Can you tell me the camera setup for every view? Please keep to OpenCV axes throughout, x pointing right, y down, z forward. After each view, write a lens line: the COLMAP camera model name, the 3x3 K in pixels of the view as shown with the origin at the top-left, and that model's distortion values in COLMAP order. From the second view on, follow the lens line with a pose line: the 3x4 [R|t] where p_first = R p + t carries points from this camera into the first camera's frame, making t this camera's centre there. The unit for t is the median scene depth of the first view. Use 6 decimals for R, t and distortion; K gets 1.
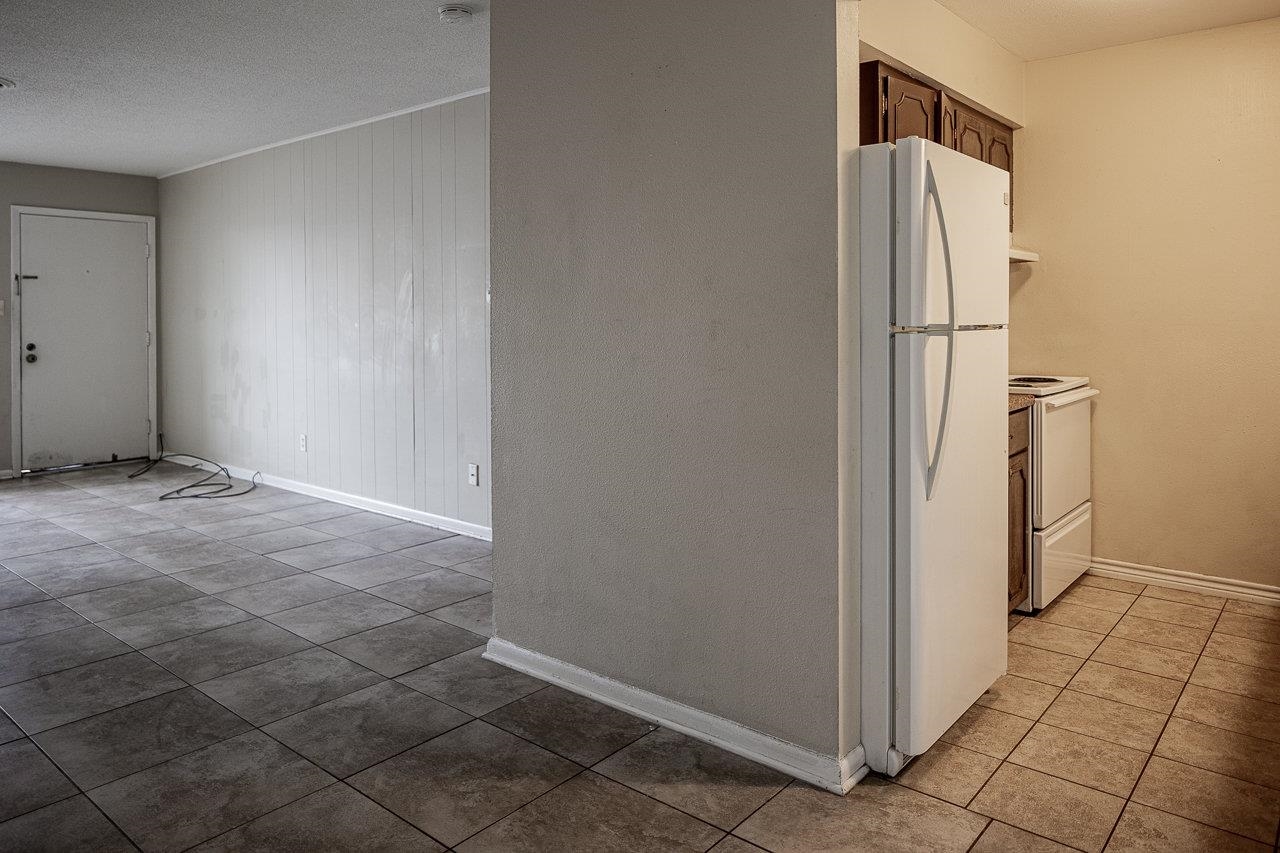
lens RADIAL K [[864.7, 0, 642.5], [0, 864.7, 325.5], [0, 0, 1]] dist [-0.008389, 0.000438]
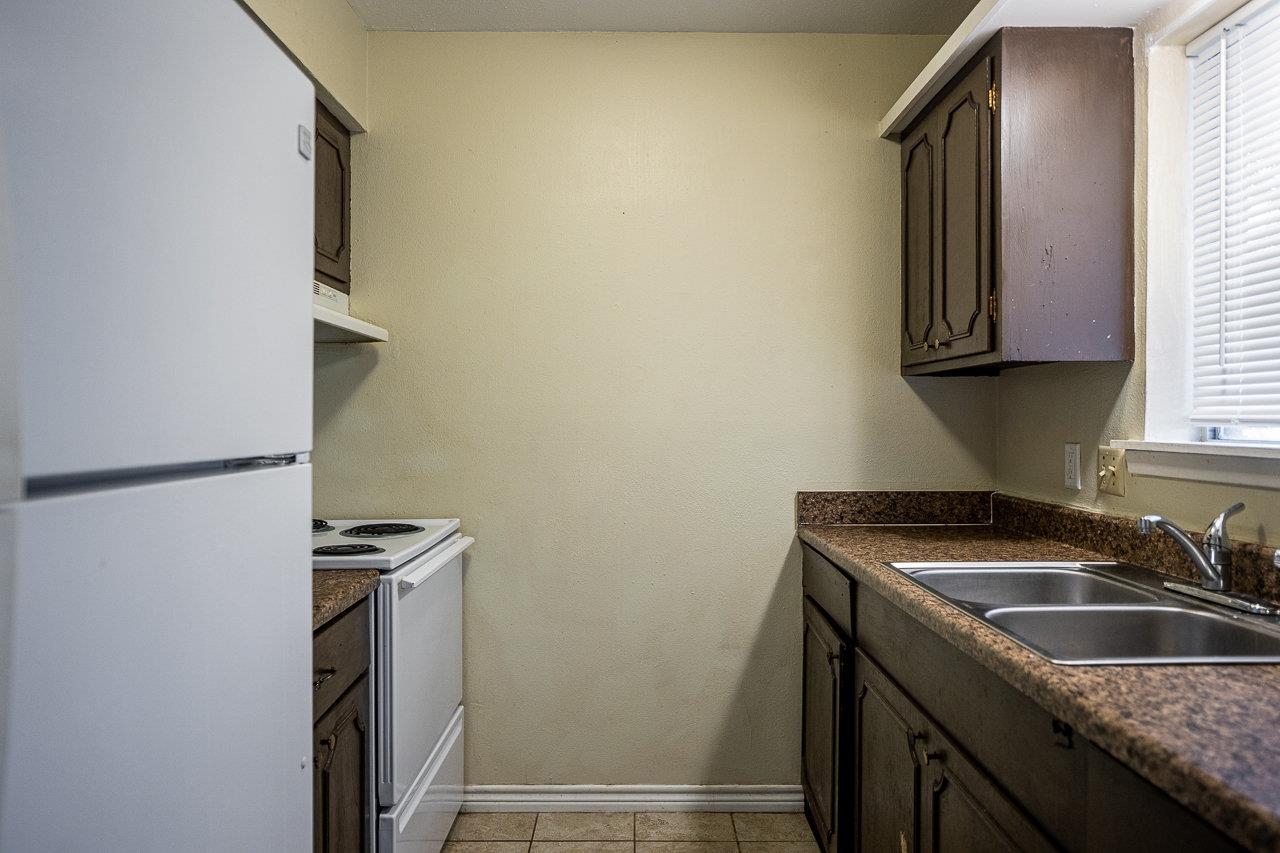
lens RADIAL K [[869.0, 0, 640.0], [0, 869.0, 426.5], [0, 0, 1]] dist [-0.014623, 0.000497]
pose [[0.761753, 0.000318, 0.647867, 0.196882], [0.003062, 0.999987, -0.004090, -0.008369], [-0.647860, 0.005099, 0.761742, 0.415978]]
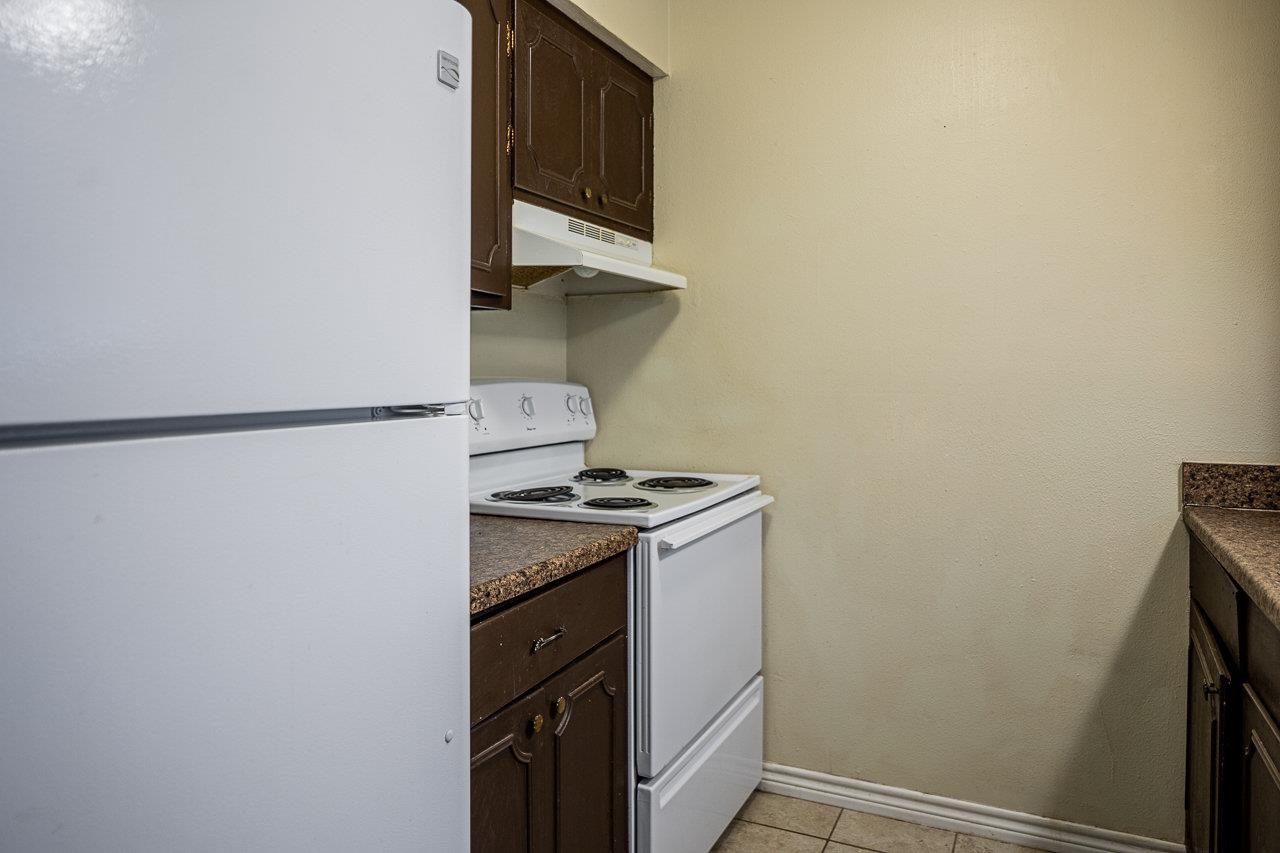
lens RADIAL K [[869.3, 0, 641.4], [0, 869.3, 378.4], [0, 0, 1]] dist [-0.010363, 0.000303]
pose [[0.967931, 0.001860, 0.251208, 0.289510], [-0.001019, 0.999993, -0.003476, -0.008095], [-0.251213, 0.003109, 0.967927, 0.433009]]
